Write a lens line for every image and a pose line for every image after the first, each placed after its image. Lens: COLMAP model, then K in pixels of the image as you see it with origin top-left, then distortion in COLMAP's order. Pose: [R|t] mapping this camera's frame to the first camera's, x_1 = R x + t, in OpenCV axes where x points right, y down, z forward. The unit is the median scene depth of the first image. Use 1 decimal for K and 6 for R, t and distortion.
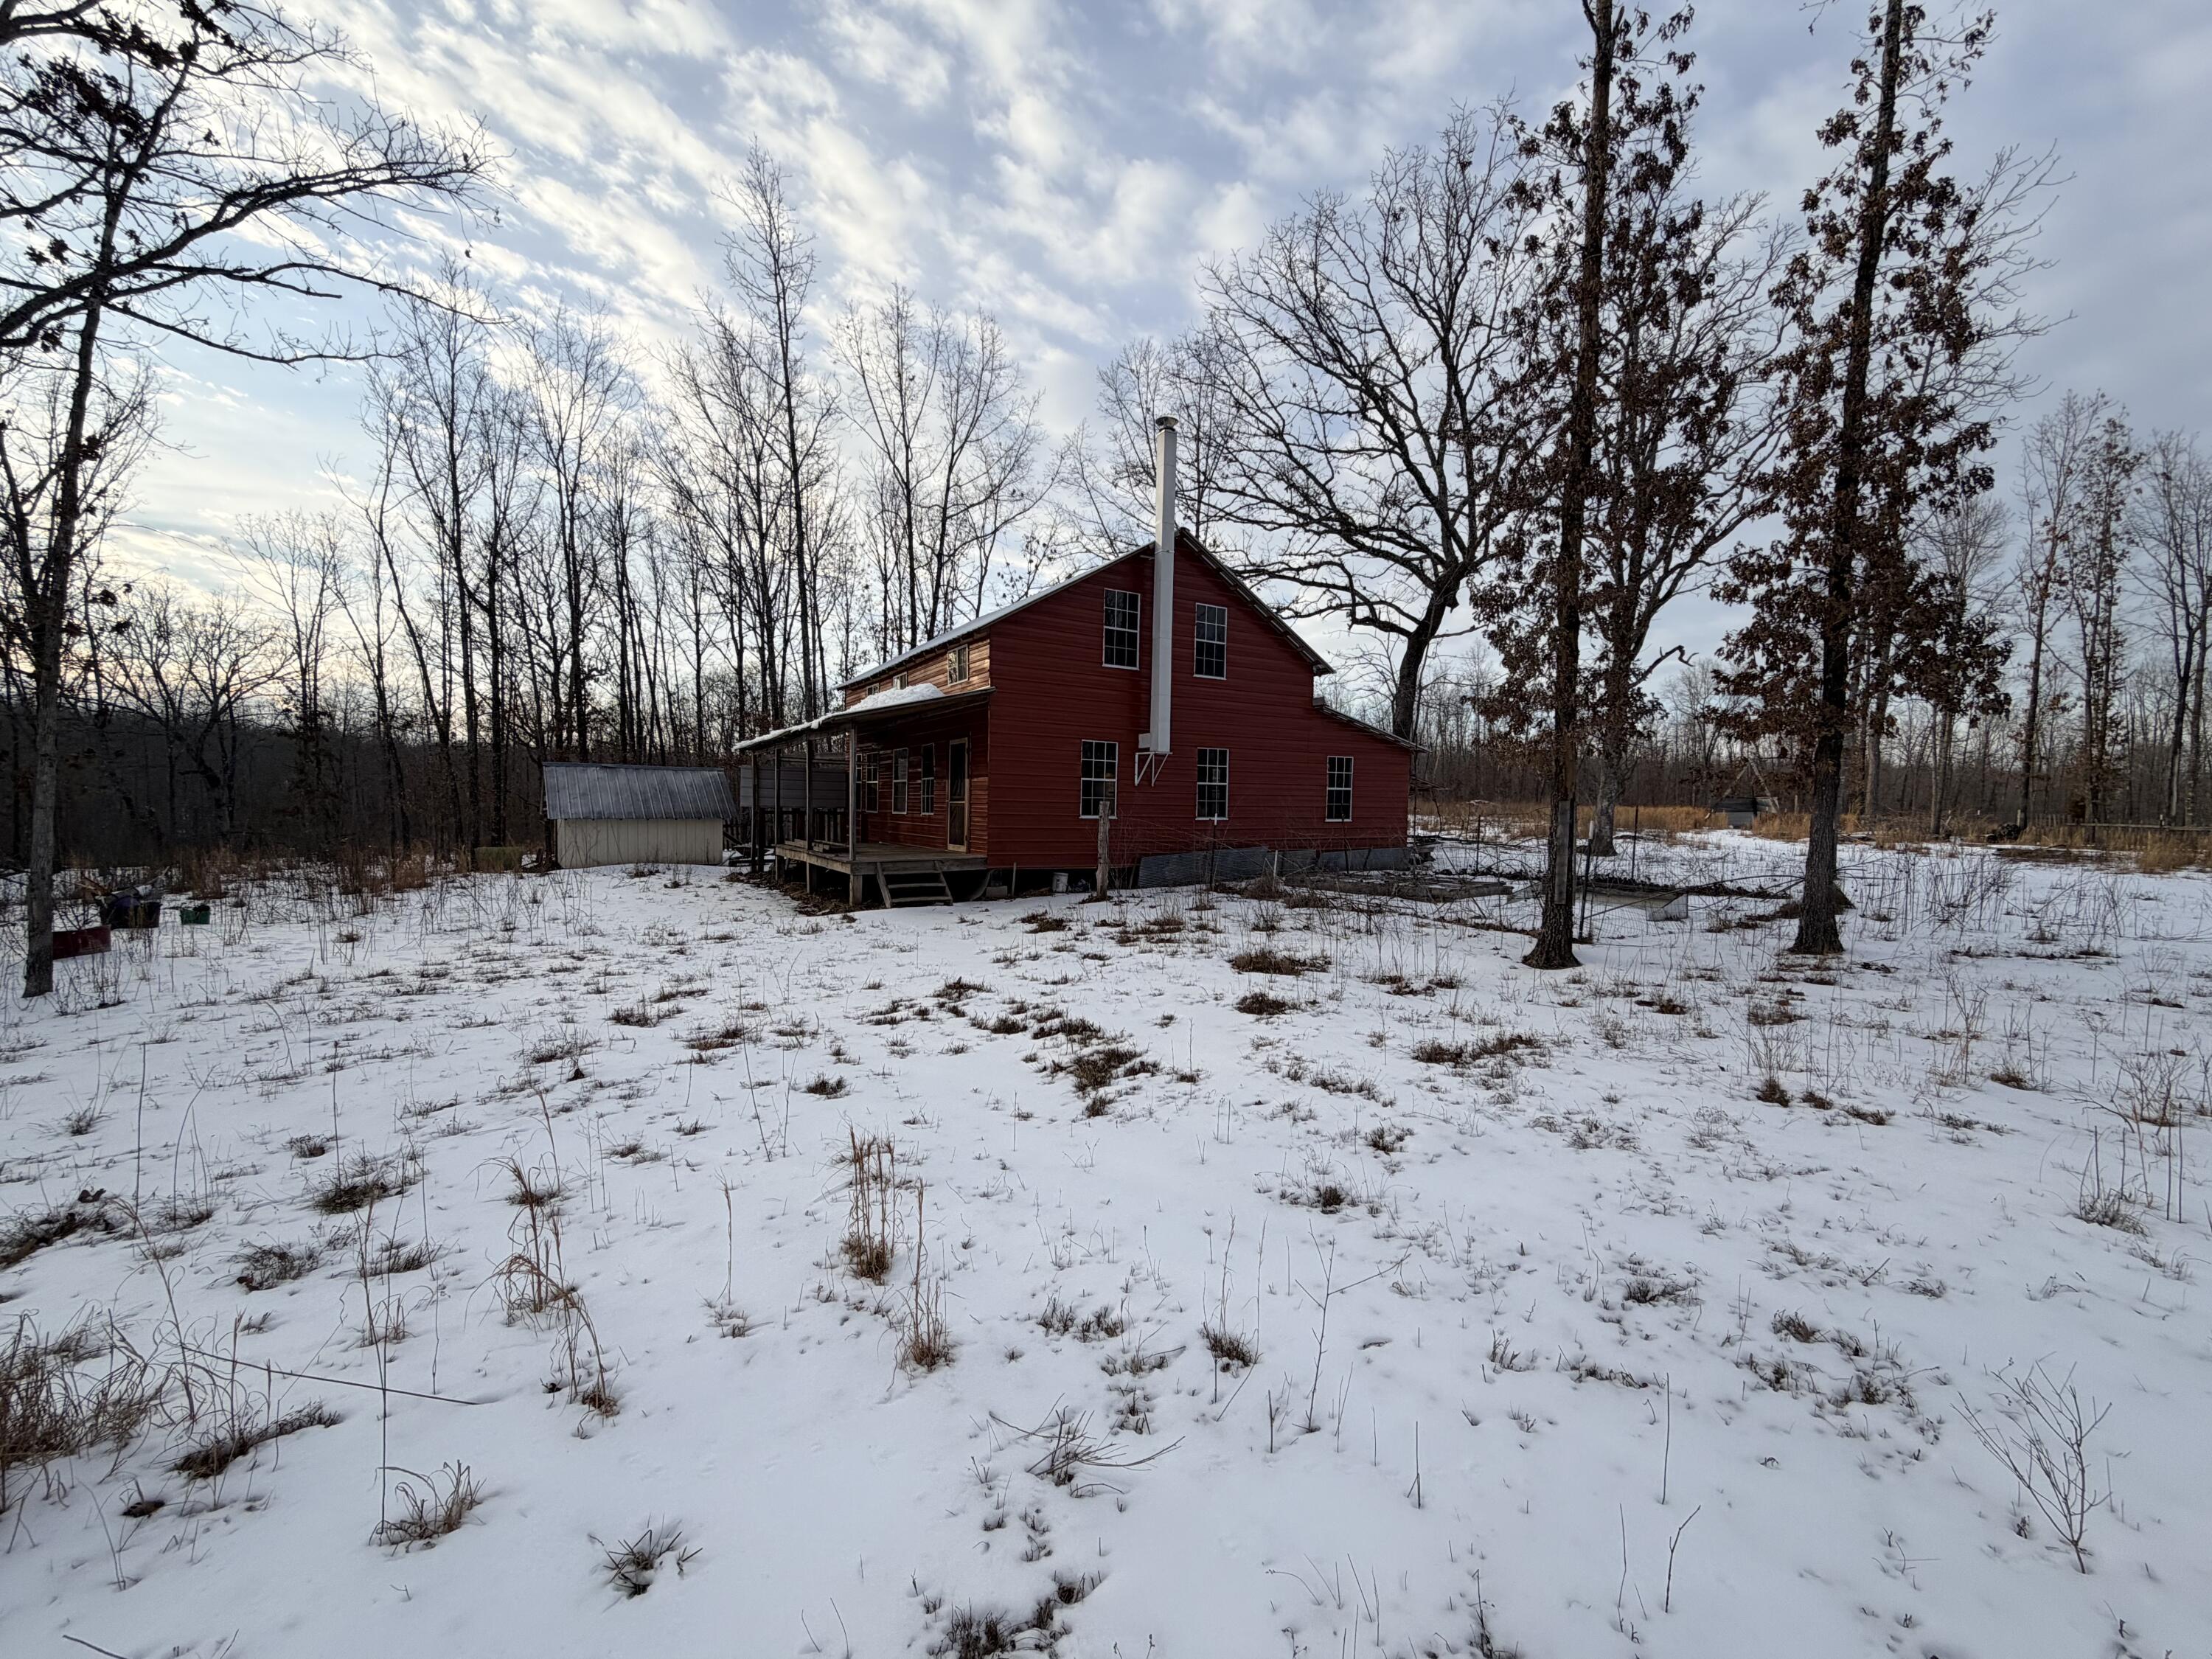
lens RADIAL K [[897.7, 0, 1126.0], [0, 897.7, 831.1], [0, 0, 1]] dist [0.001546, 0.000027]
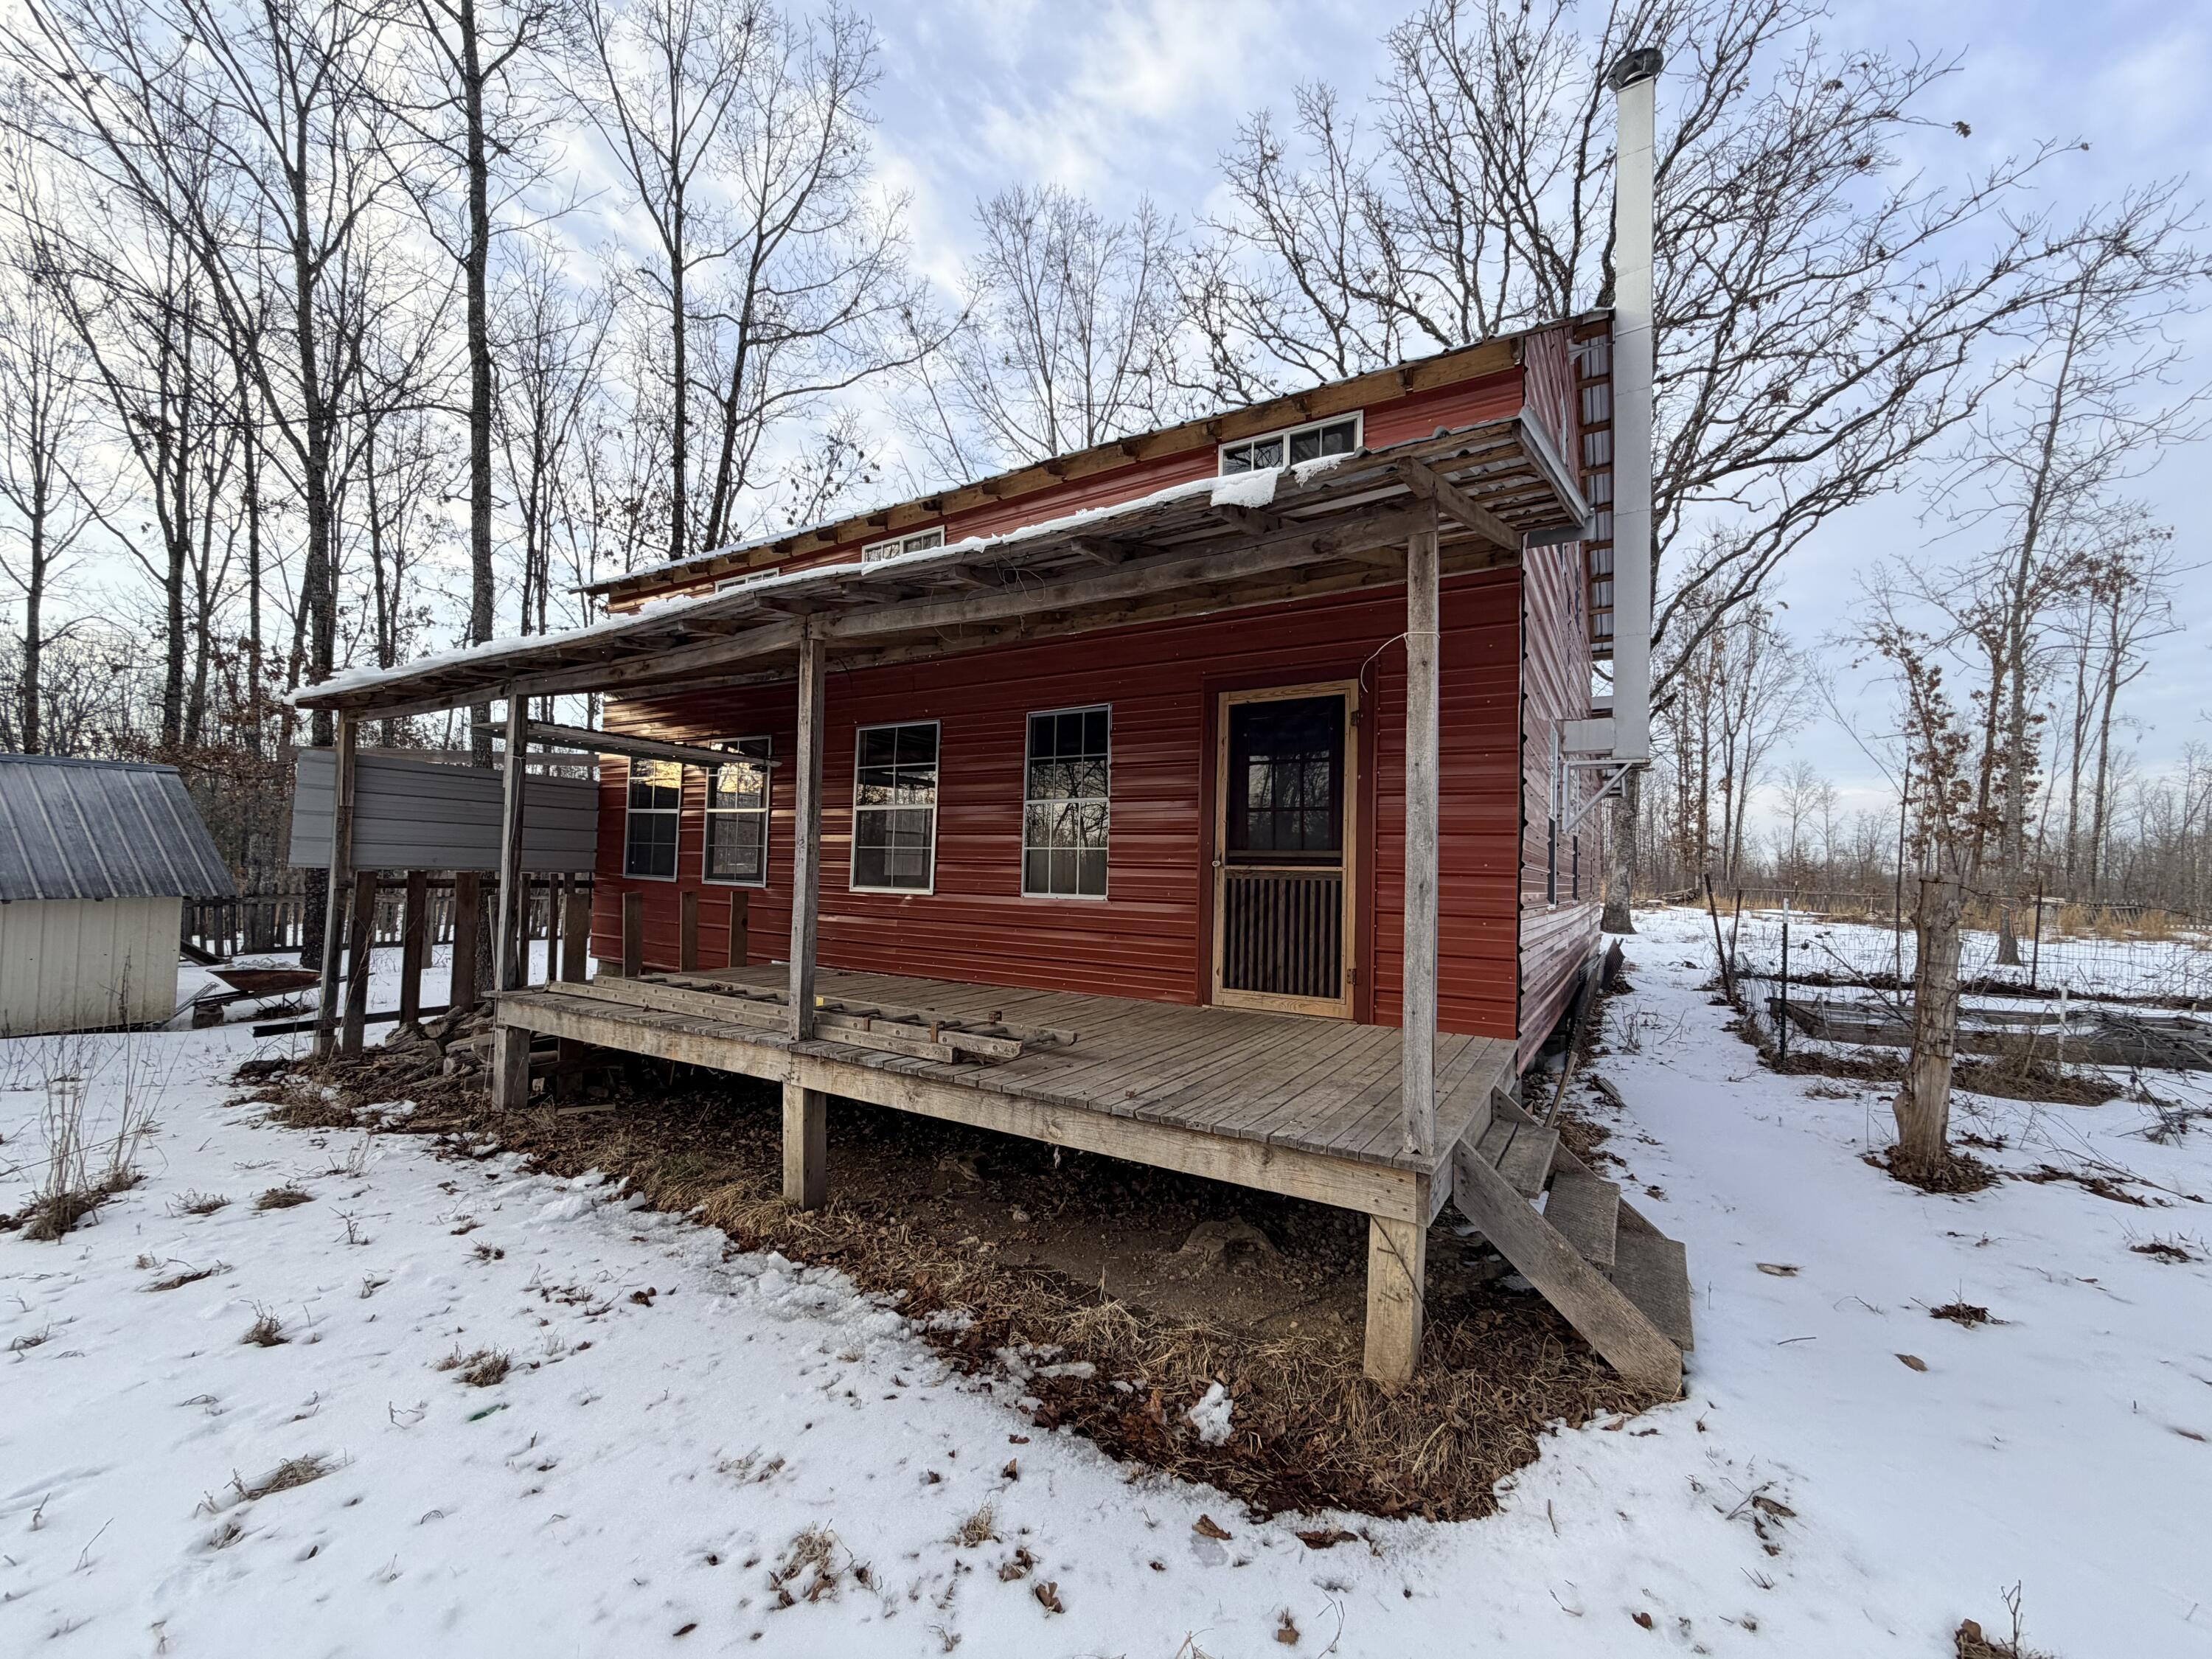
lens RADIAL K [[880.2, 0, 1106.0], [0, 880.2, 829.5], [0, 0, 1]] dist [-0.000541, -0.000197]
pose [[0.888407, 0.027605, 0.458225, -0.288667], [0.003055, 0.997813, -0.066033, -0.017708], [-0.459046, 0.060064, 0.886380, 0.521679]]
